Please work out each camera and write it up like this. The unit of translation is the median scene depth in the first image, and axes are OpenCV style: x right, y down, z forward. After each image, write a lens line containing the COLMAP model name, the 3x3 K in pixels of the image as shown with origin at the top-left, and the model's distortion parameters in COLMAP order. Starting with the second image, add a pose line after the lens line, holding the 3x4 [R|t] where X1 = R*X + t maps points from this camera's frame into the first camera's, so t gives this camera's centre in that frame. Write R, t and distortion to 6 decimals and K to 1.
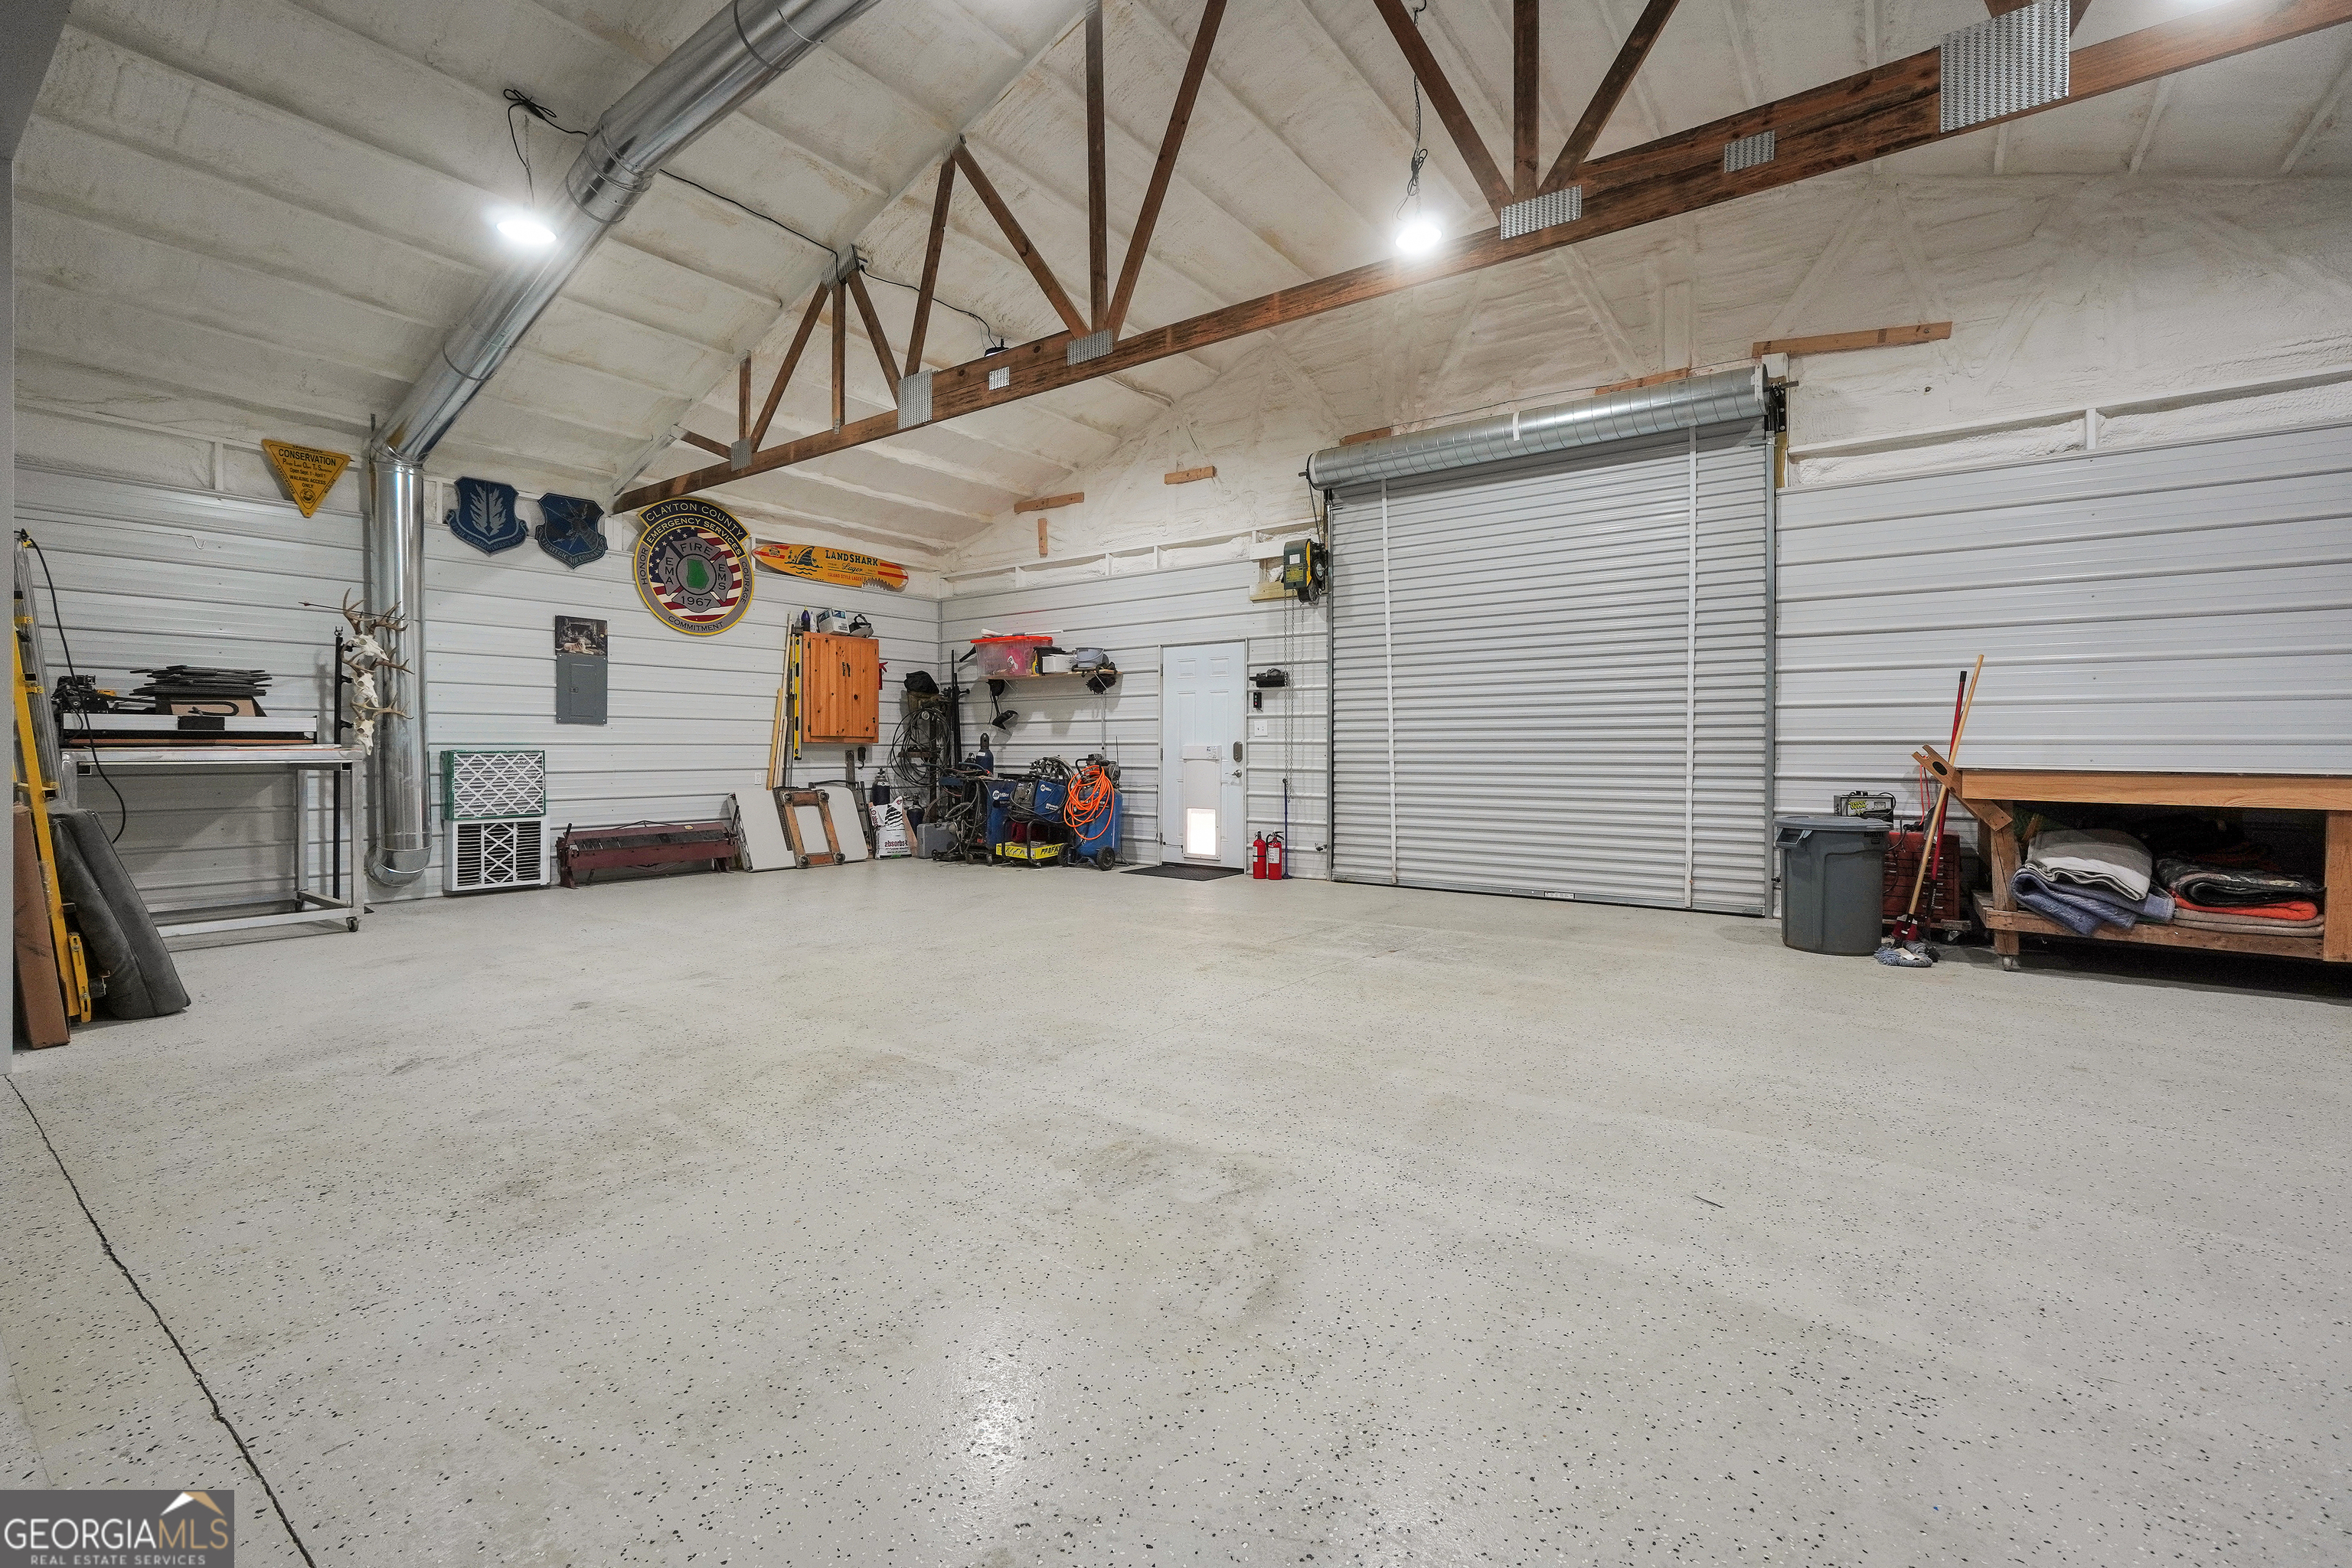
lens RADIAL K [[1016.0, 0, 1166.8], [0, 1016.0, 742.7], [0, 0, 1]] dist [-0.018119, 0.000644]
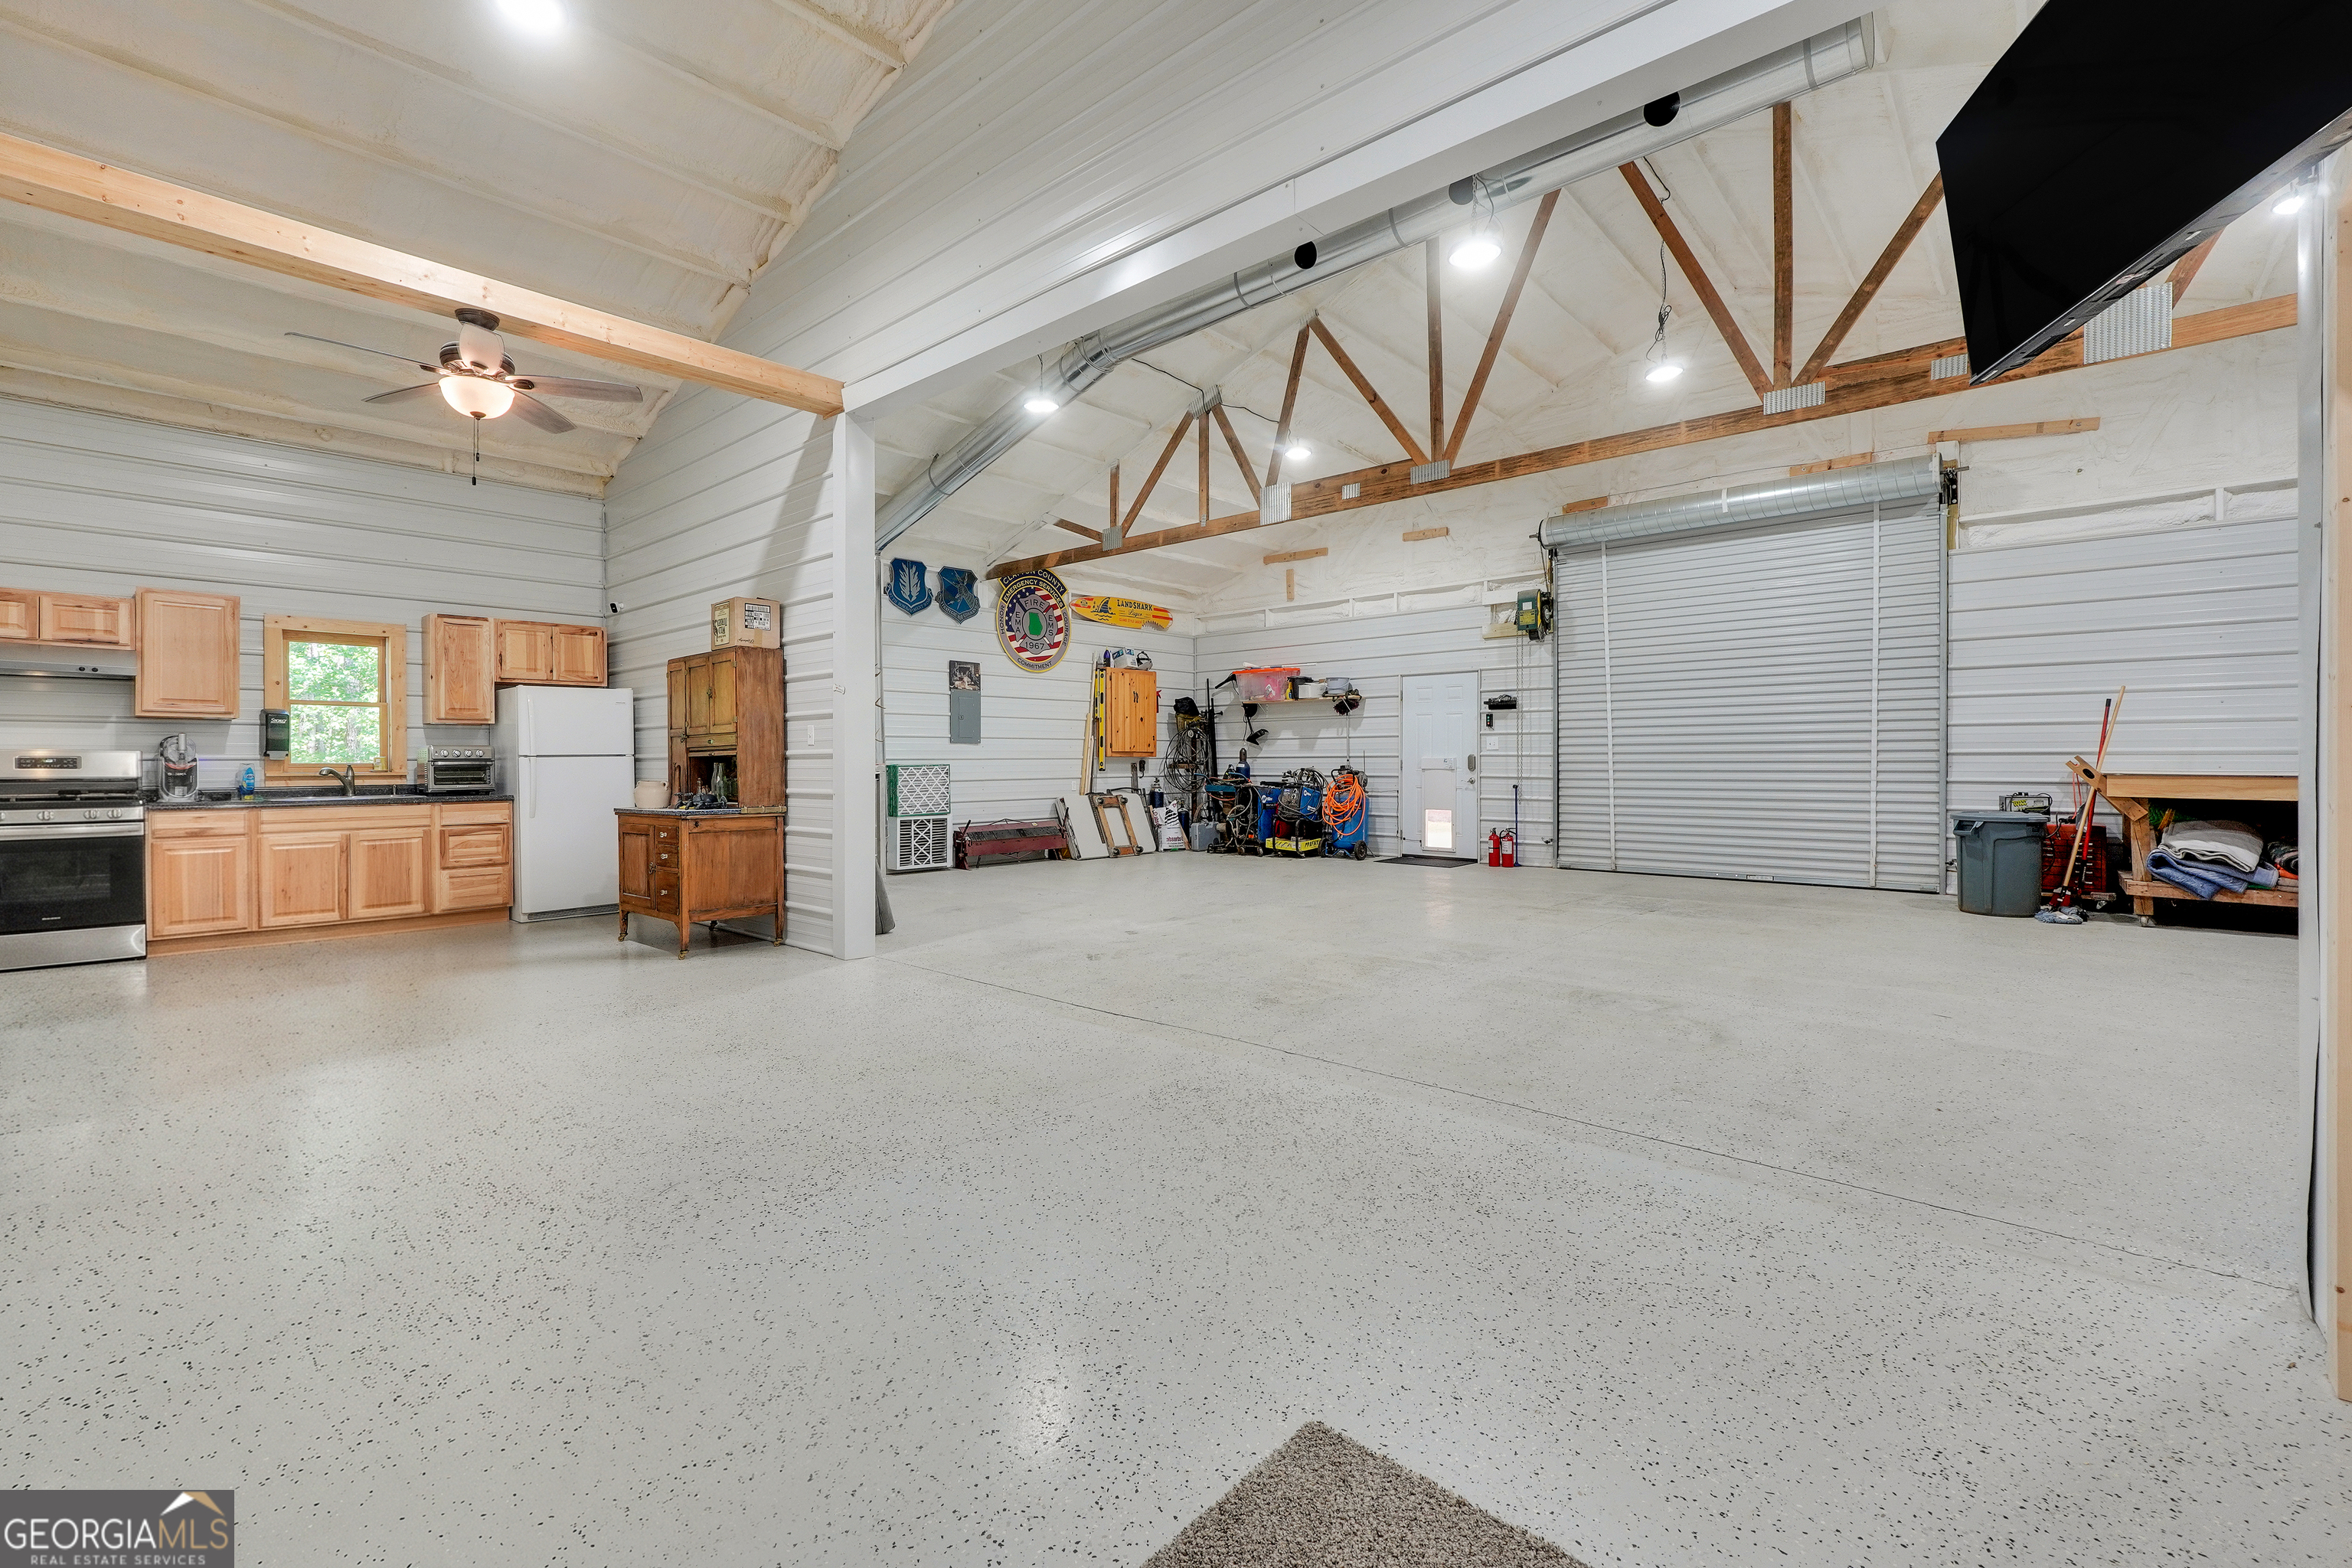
lens RADIAL K [[1016.9, 0, 1171.1], [0, 1016.9, 756.2], [0, 0, 1]] dist [-0.018212, 0.004396]
pose [[0.995719, -0.004842, -0.092304, -0.211336], [0.005105, 0.999984, 0.002616, -0.004774], [0.092290, -0.003077, 0.995727, -0.291015]]
